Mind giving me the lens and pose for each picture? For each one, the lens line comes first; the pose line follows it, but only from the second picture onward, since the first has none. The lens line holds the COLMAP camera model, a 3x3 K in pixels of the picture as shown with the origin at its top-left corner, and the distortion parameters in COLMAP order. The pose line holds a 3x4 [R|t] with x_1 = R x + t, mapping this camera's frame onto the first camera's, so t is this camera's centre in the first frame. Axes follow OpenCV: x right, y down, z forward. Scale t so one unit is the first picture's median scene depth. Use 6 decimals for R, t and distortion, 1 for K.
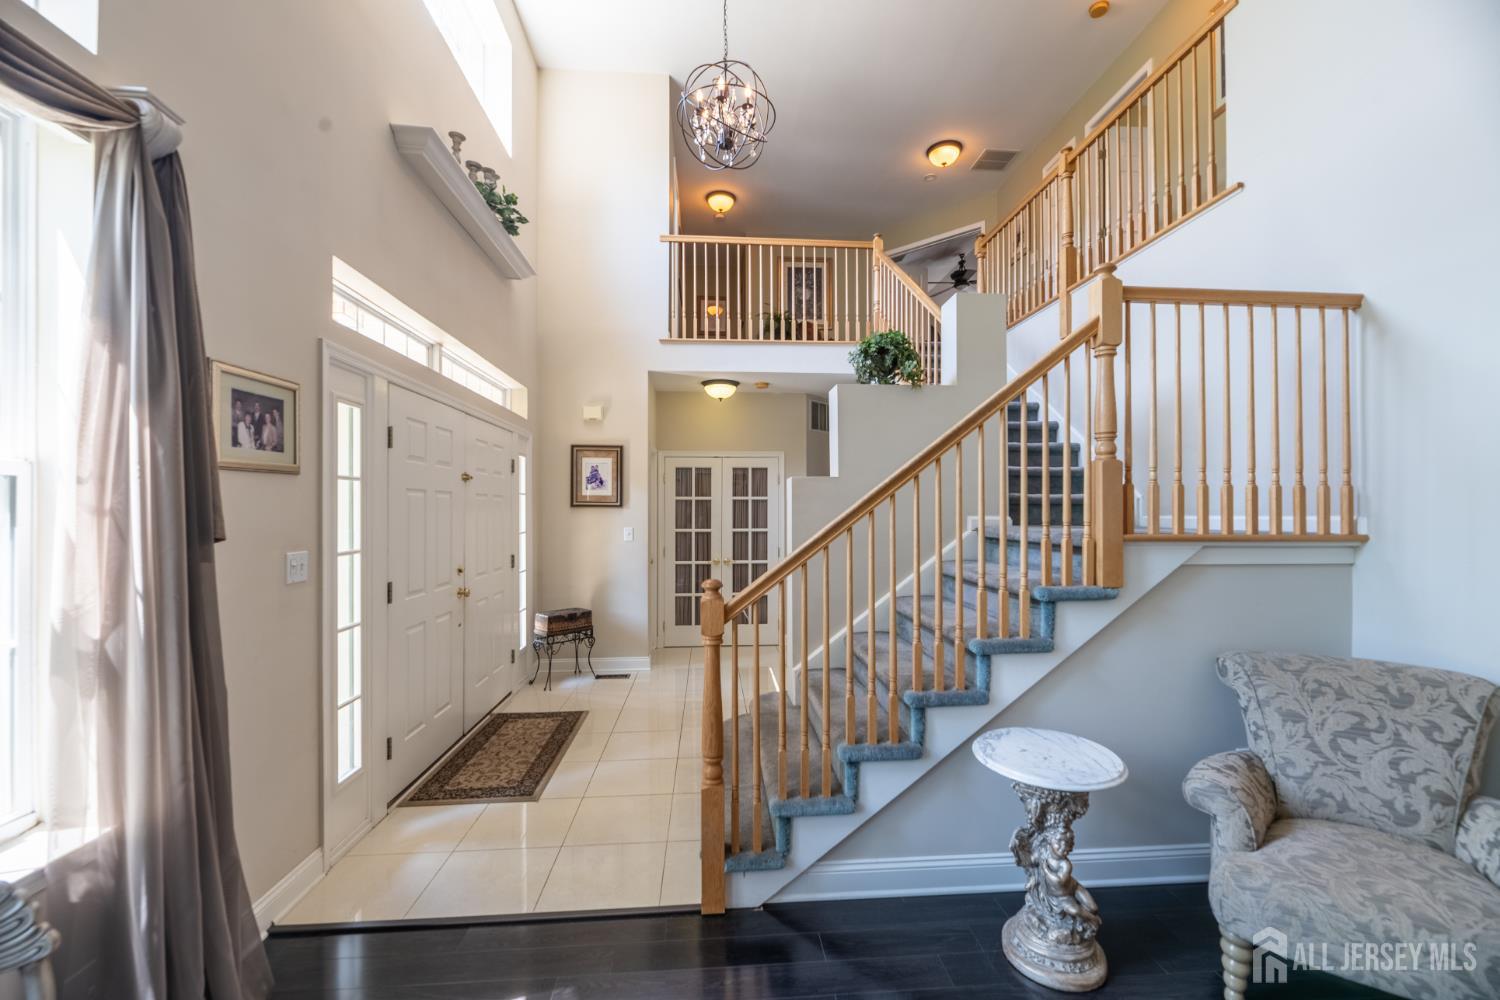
lens RADIAL K [[608.5, 0, 754.3], [0, 608.5, 507.1], [0, 0, 1]] dist [-0.005459, -0.000642]
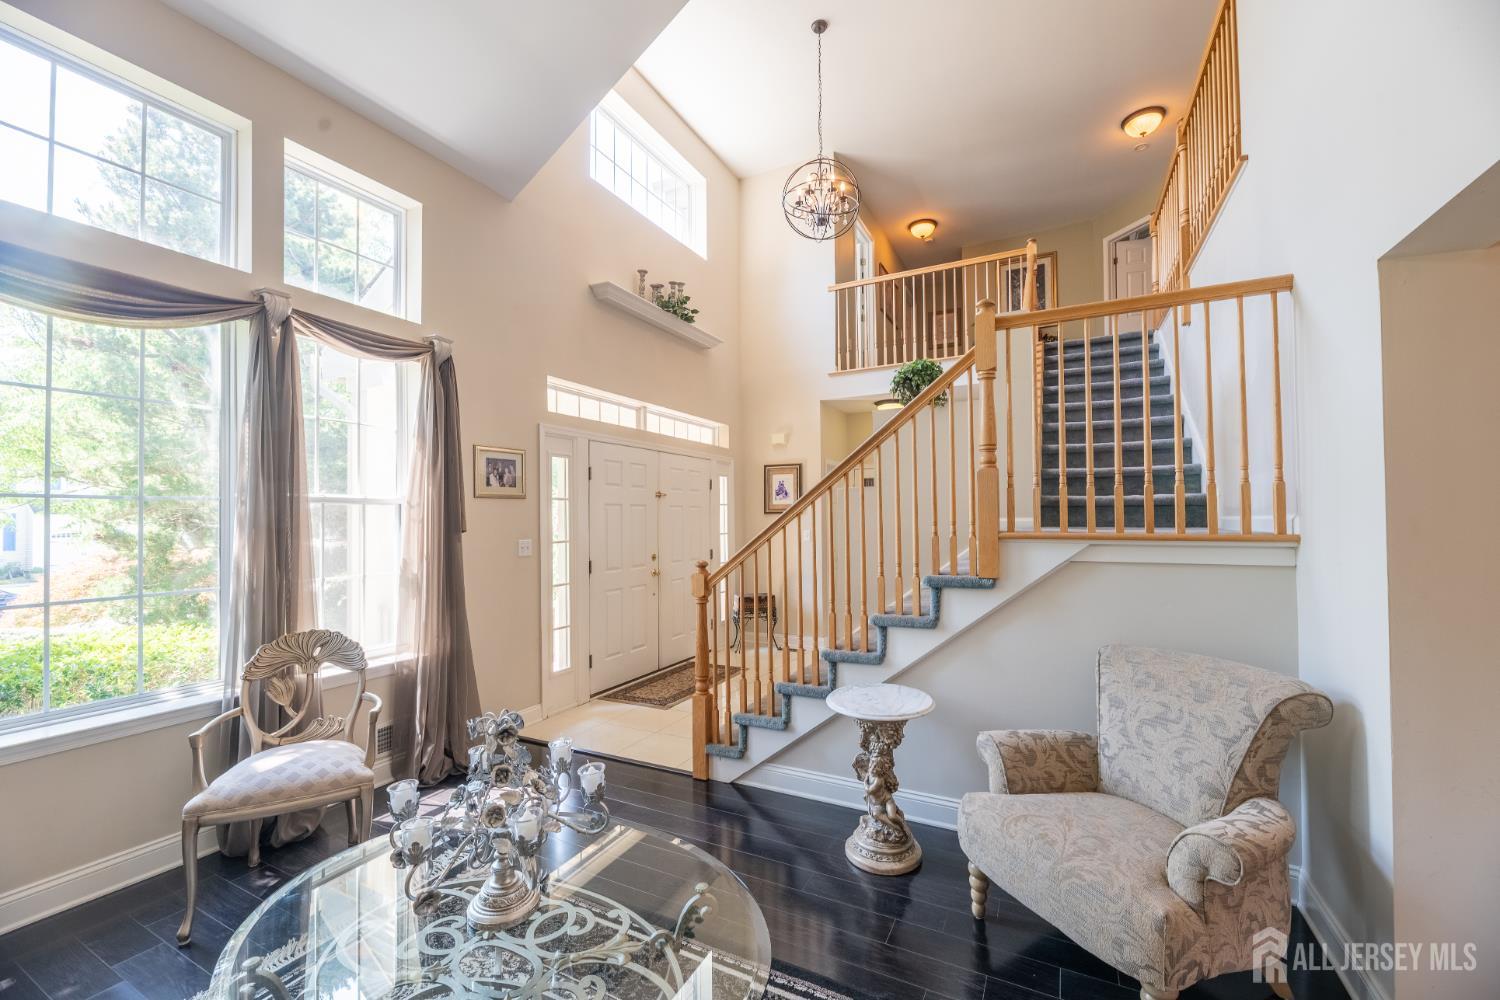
lens RADIAL K [[601.1, 0, 754.5], [0, 601.1, 506.5], [0, 0, 1]] dist [-0.001515, -0.000671]
pose [[0.854565, -0.018145, -0.519028, 0.405473], [0.011881, 0.999811, -0.015391, 0.003929], [0.519209, 0.006986, 0.854619, -0.108508]]
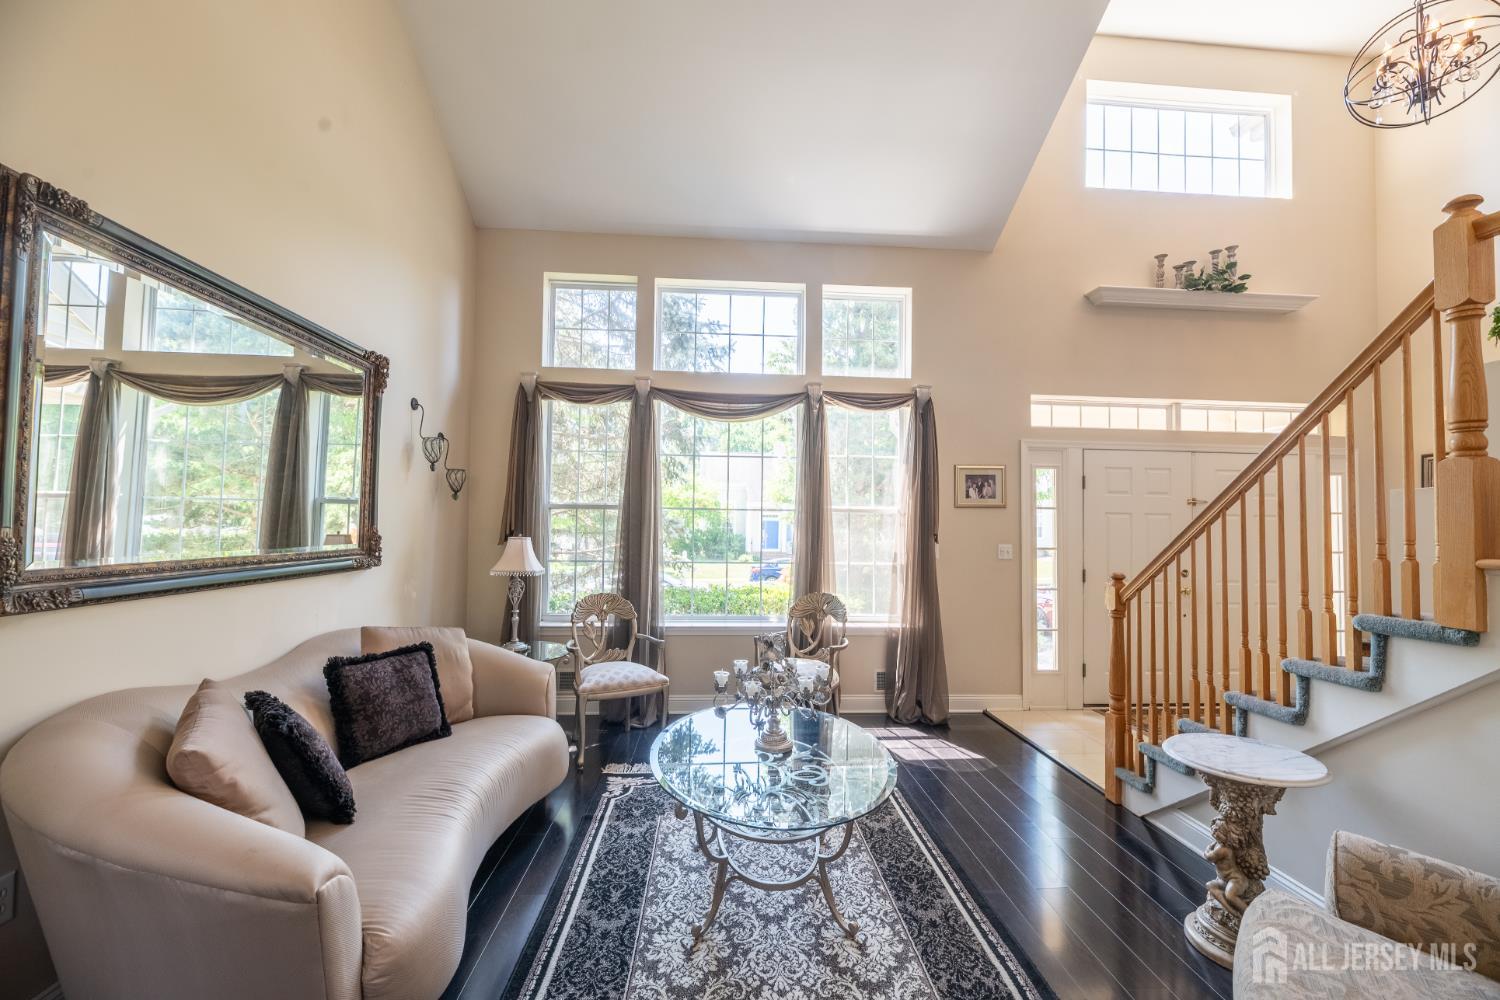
lens RADIAL K [[602.7, 0, 756.4], [0, 602.7, 507.3], [0, 0, 1]] dist [-0.002441, -0.000956]
pose [[-0.002284, -0.029216, -0.999571, 0.670265], [-0.009225, 0.999531, -0.029194, 0.006331], [0.999955, 0.009155, -0.002552, 0.068248]]
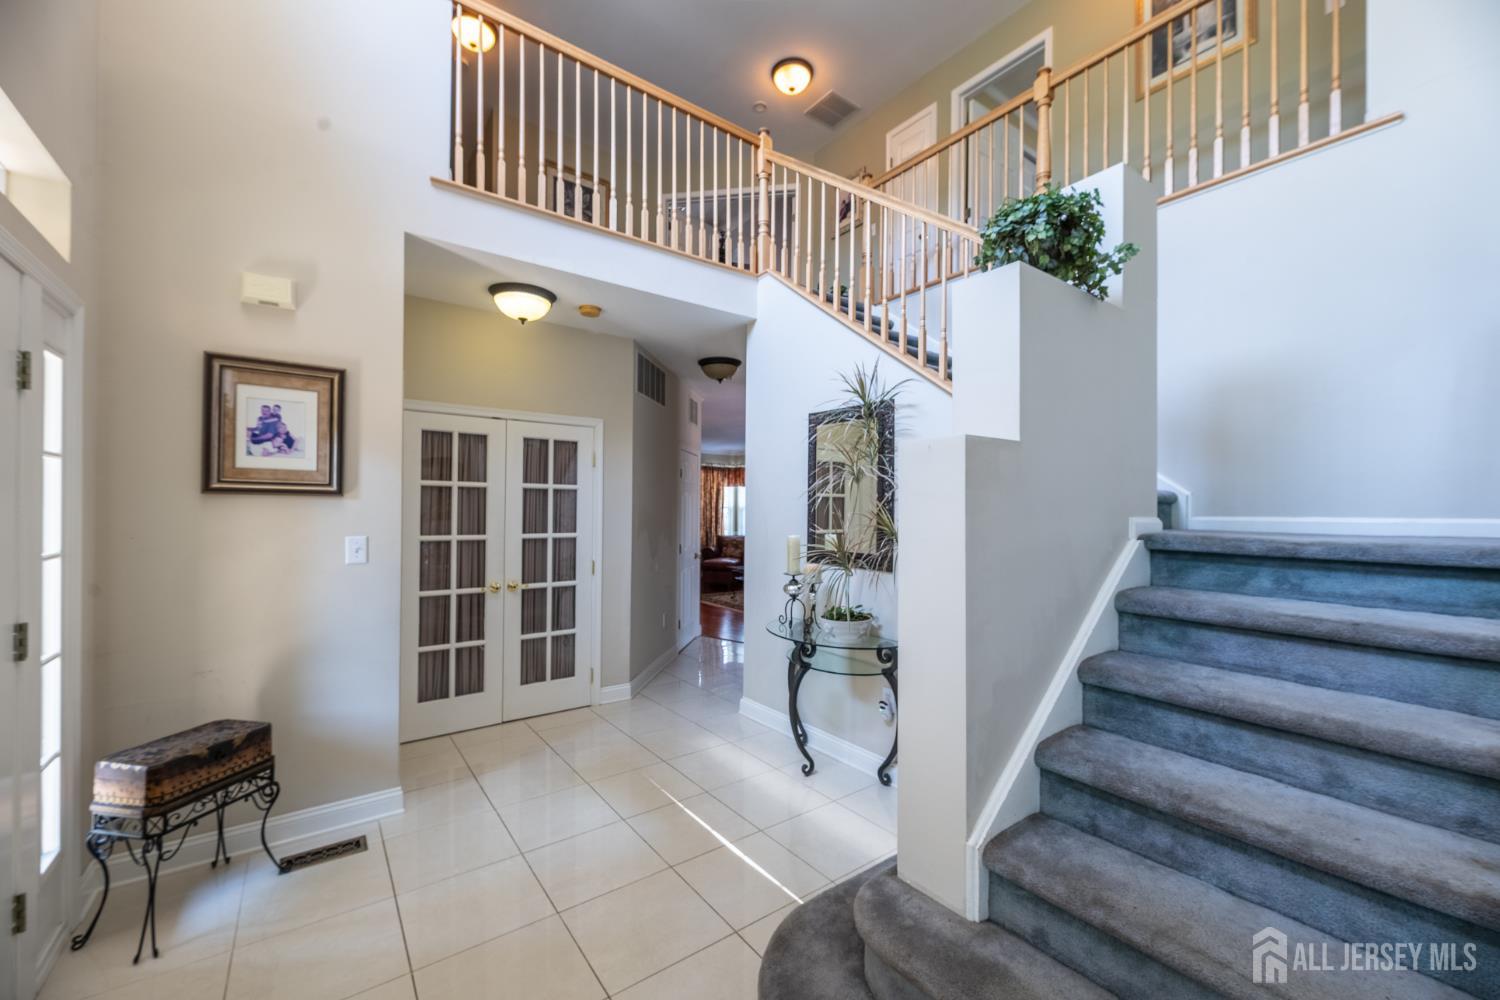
lens RADIAL K [[593.7, 0, 755.9], [0, 593.7, 507.5], [0, 0, 1]] dist [0.000284, -0.000312]
pose [[0.842747, 0.009748, 0.538221, -0.235788], [-0.012356, 0.999923, 0.001238, 0.006145], [-0.538168, -0.007694, 0.842803, 0.507401]]
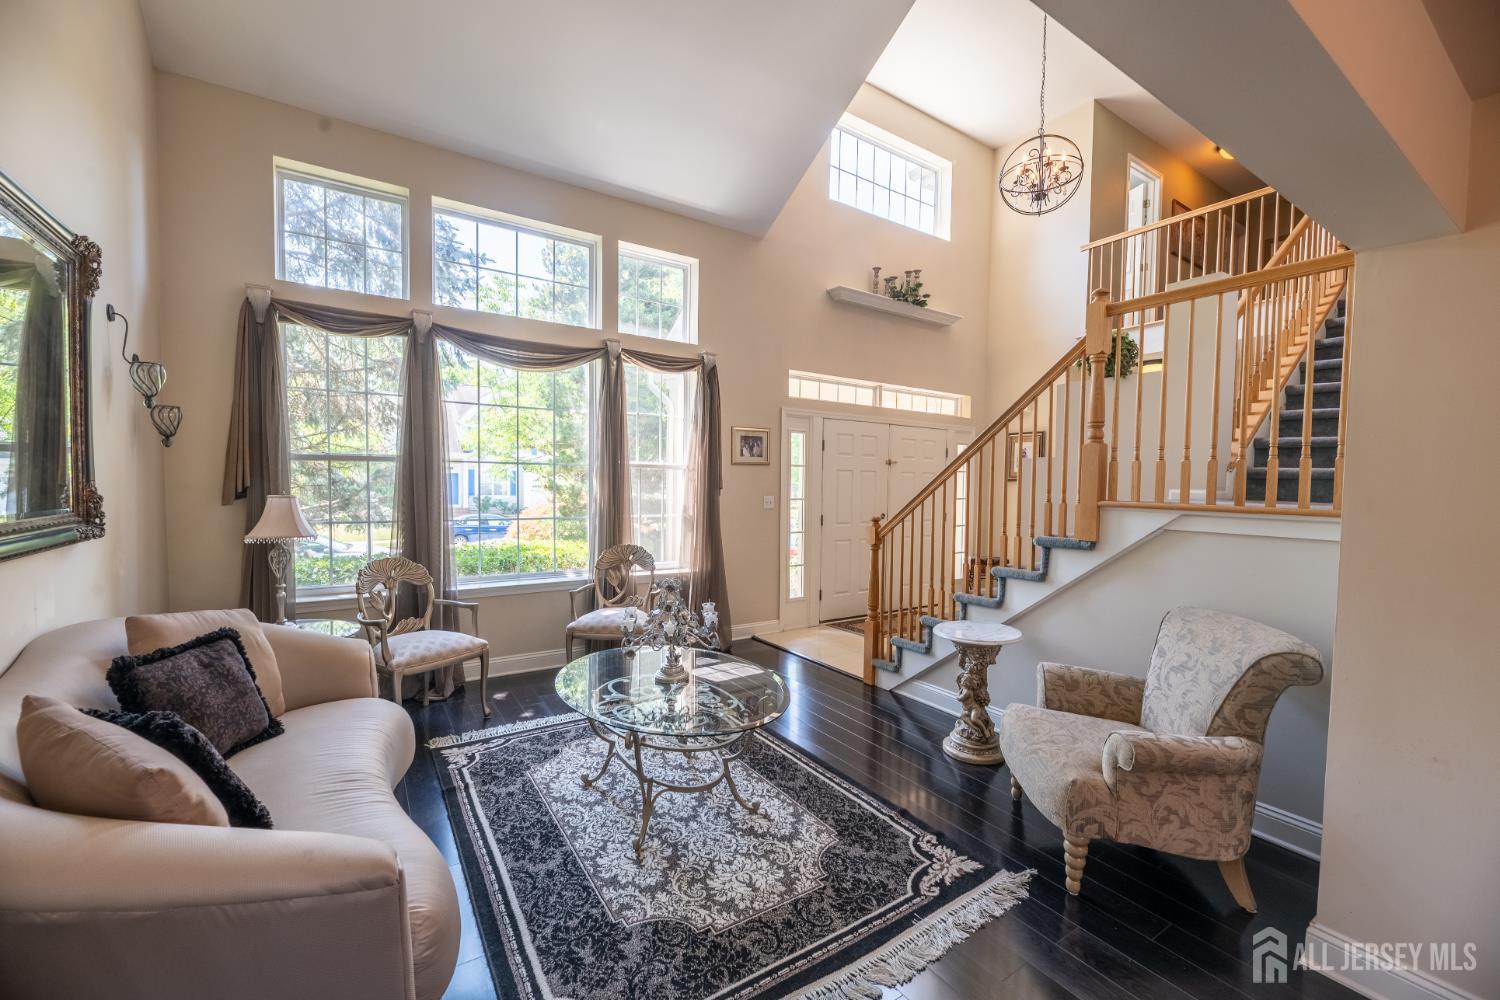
lens RADIAL K [[602.7, 0, 756.4], [0, 602.7, 507.3], [0, 0, 1]] dist [-0.002441, -0.000956]
pose [[0.491189, 0.042975, -0.869992, 0.687905], [-0.009864, 0.998993, 0.043778, 0.005004], [0.870997, -0.012921, 0.491118, -0.131792]]
